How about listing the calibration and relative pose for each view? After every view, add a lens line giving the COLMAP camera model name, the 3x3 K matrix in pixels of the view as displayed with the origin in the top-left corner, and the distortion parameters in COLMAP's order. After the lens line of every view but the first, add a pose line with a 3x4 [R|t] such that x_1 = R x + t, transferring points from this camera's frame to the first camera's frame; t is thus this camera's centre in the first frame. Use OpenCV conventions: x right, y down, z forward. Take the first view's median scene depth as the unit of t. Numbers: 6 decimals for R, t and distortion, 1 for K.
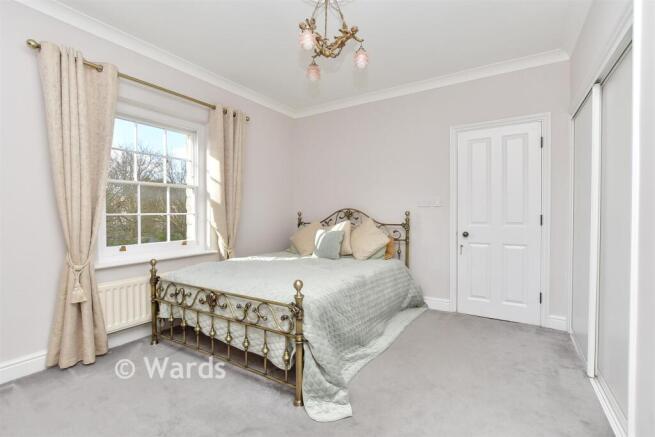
lens RADIAL K [[300.5, 0, 326.7], [0, 300.5, 219.0], [0, 0, 1]] dist [0.000214, 0.000015]
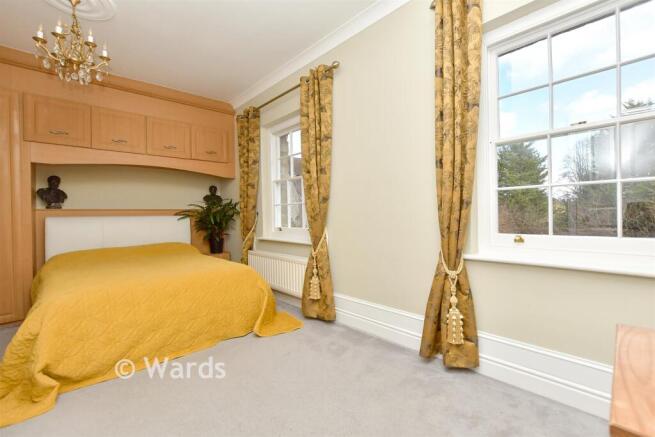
lens RADIAL K [[290.5, 0, 330.1], [0, 290.5, 214.5], [0, 0, 1]] dist [-0.005363, -0.000712]
pose [[-0.254962, 0.018295, -0.966778, 0.109835], [0.004579, 0.999833, 0.017713, 0.026421], [0.966940, 0.000089, -0.255003, 0.734865]]
